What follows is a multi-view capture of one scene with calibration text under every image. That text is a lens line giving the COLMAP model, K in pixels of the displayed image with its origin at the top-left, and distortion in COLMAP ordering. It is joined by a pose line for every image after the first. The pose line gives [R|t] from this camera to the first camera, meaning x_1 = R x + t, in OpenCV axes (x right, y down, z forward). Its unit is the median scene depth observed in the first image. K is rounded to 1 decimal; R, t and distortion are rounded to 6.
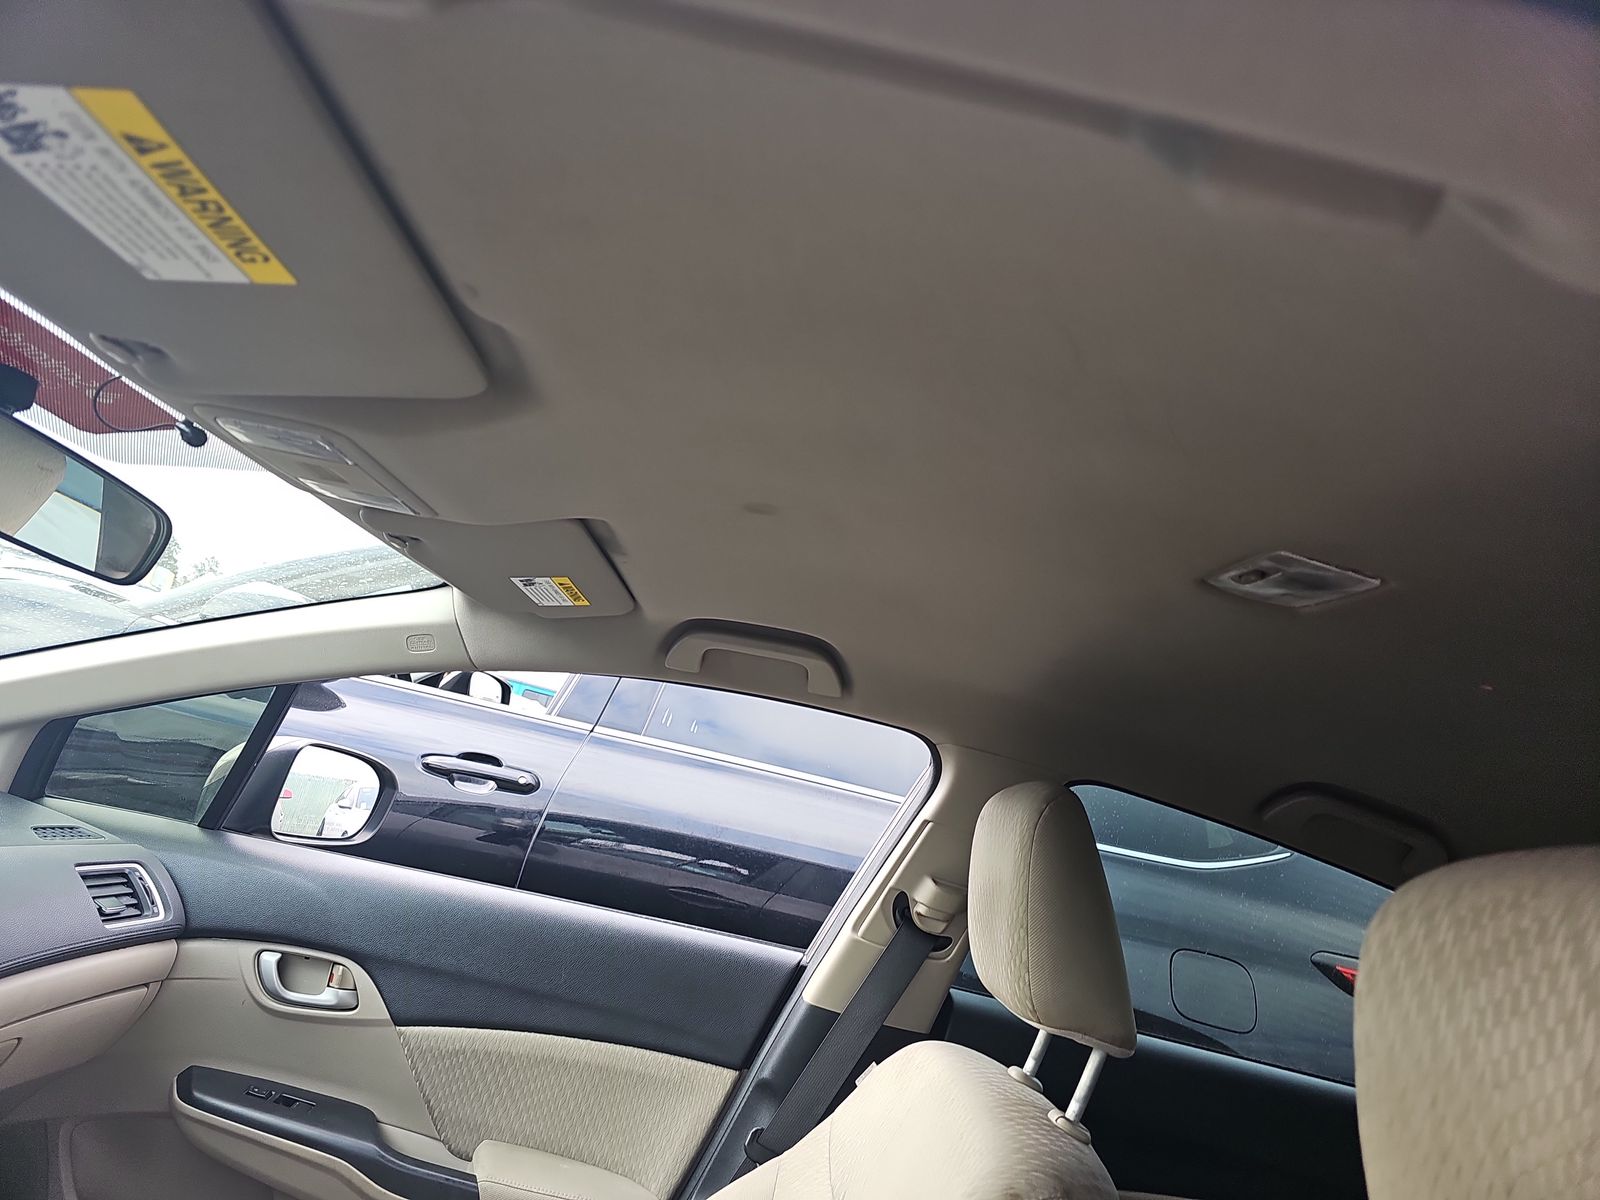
lens RADIAL K [[1076.9, 0, 807.9], [0, 1076.9, 583.5], [0, 0, 1]] dist [0.046571, -0.049130]
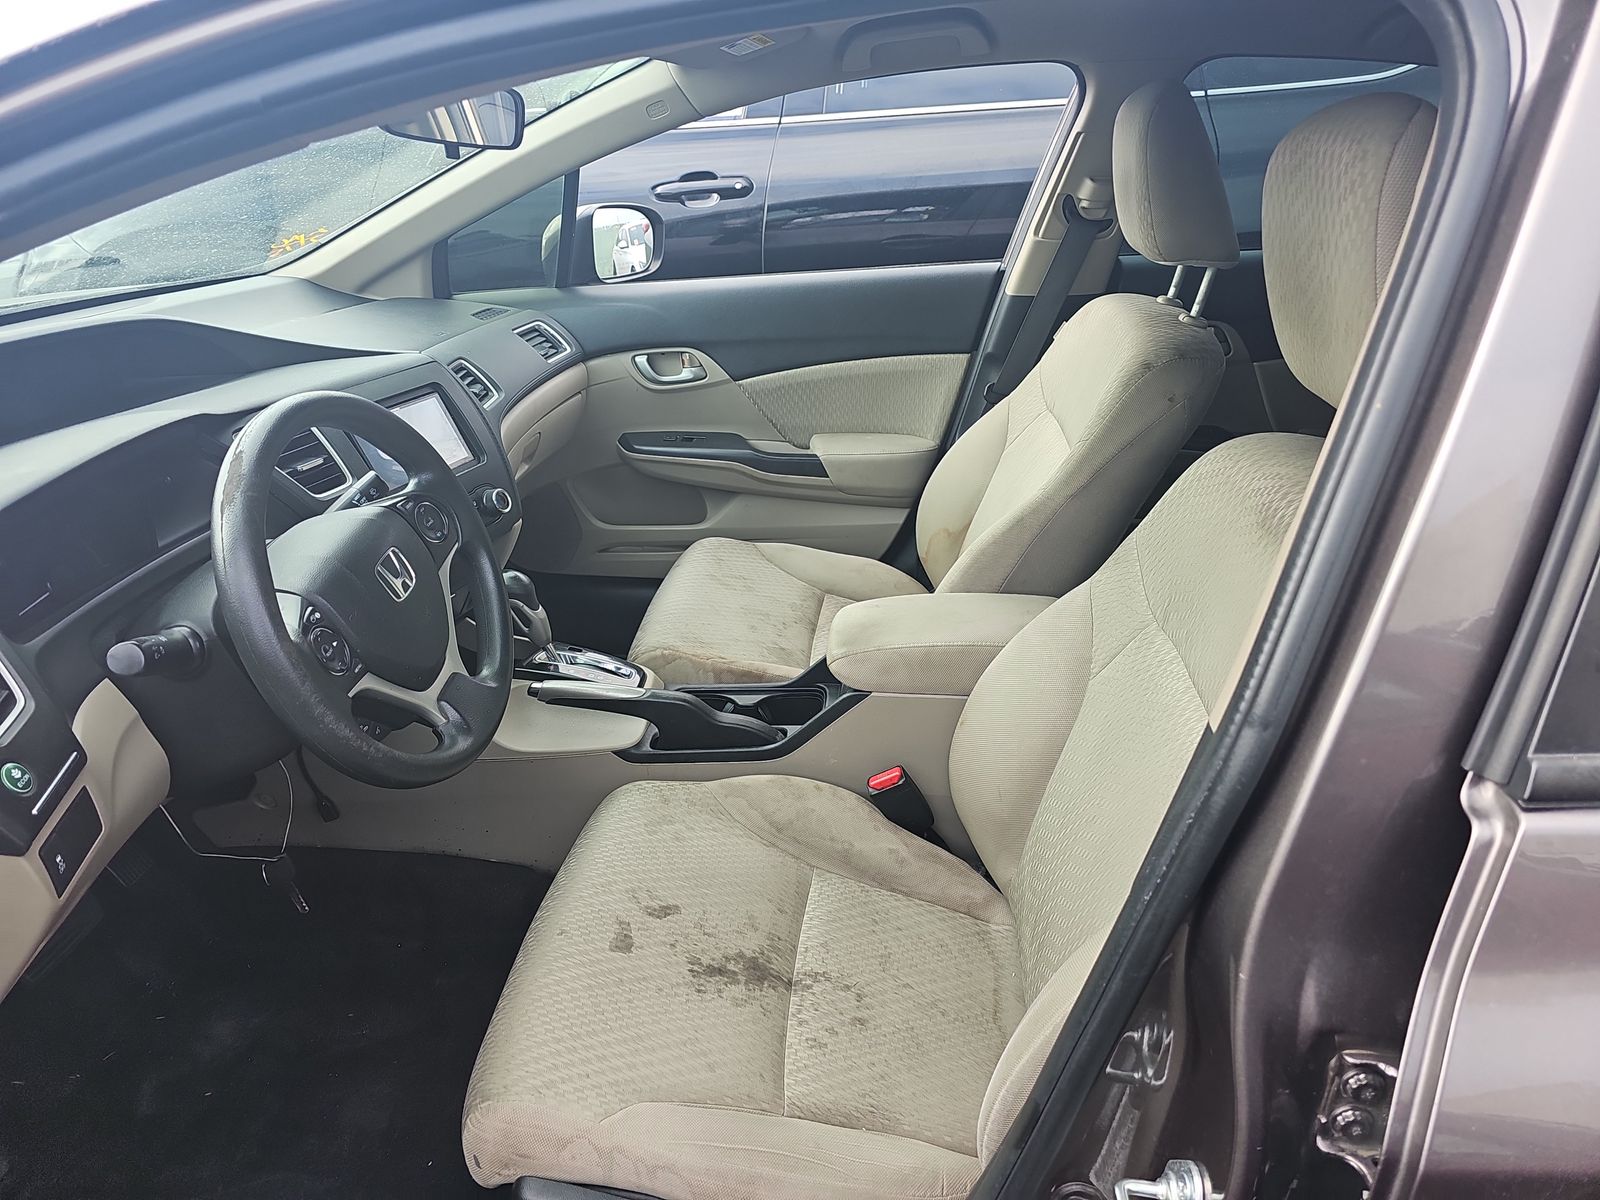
lens RADIAL K [[1074.2, 0, 775.9], [0, 1074.2, 602.6], [0, 0, 1]] dist [0.077663, -0.124564]
pose [[0.945395, -0.179304, -0.272173, 0.022495], [0.301929, 0.796298, 0.524165, -0.111437], [0.122746, -0.577720, 0.806953, -0.368696]]
